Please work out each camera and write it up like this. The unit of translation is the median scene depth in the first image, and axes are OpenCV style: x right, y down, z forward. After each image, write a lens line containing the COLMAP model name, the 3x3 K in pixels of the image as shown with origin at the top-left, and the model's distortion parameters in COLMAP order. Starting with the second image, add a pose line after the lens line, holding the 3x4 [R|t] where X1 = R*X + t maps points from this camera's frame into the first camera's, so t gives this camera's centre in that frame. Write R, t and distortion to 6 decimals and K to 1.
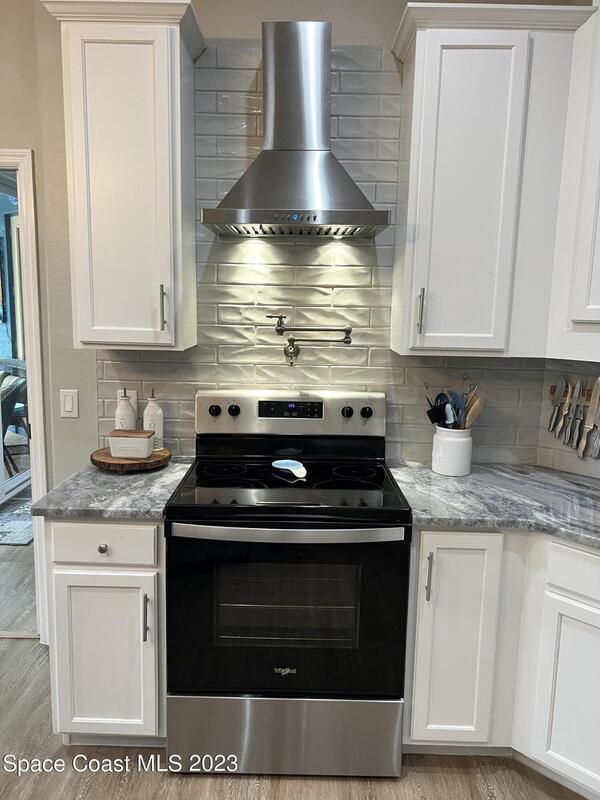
lens RADIAL K [[607.3, 0, 296.8], [0, 607.3, 401.5], [0, 0, 1]] dist [0.044724, -0.053671]
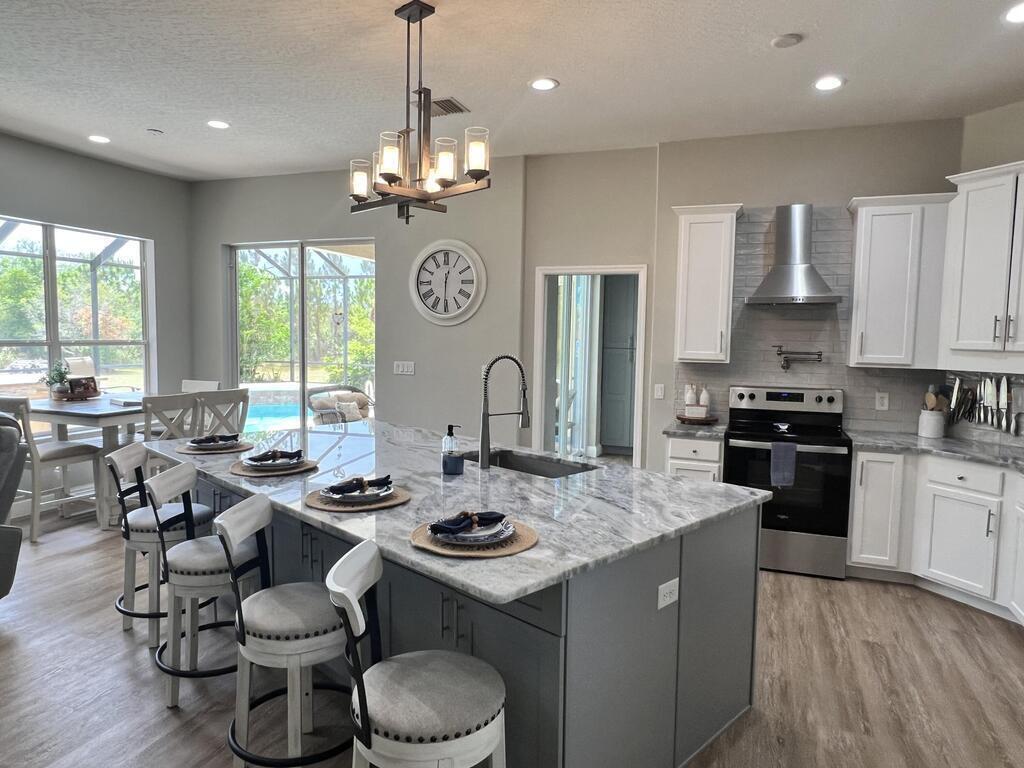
lens RADIAL K [[653.6, 0, 509.3], [0, 653.6, 378.5], [0, 0, 1]] dist [-0.004006, 0.001020]
pose [[0.932432, 0.019383, -0.360825, -0.087863], [-0.050783, 0.995679, -0.077746, 0.179709], [0.357759, 0.090817, 0.929387, -1.317487]]
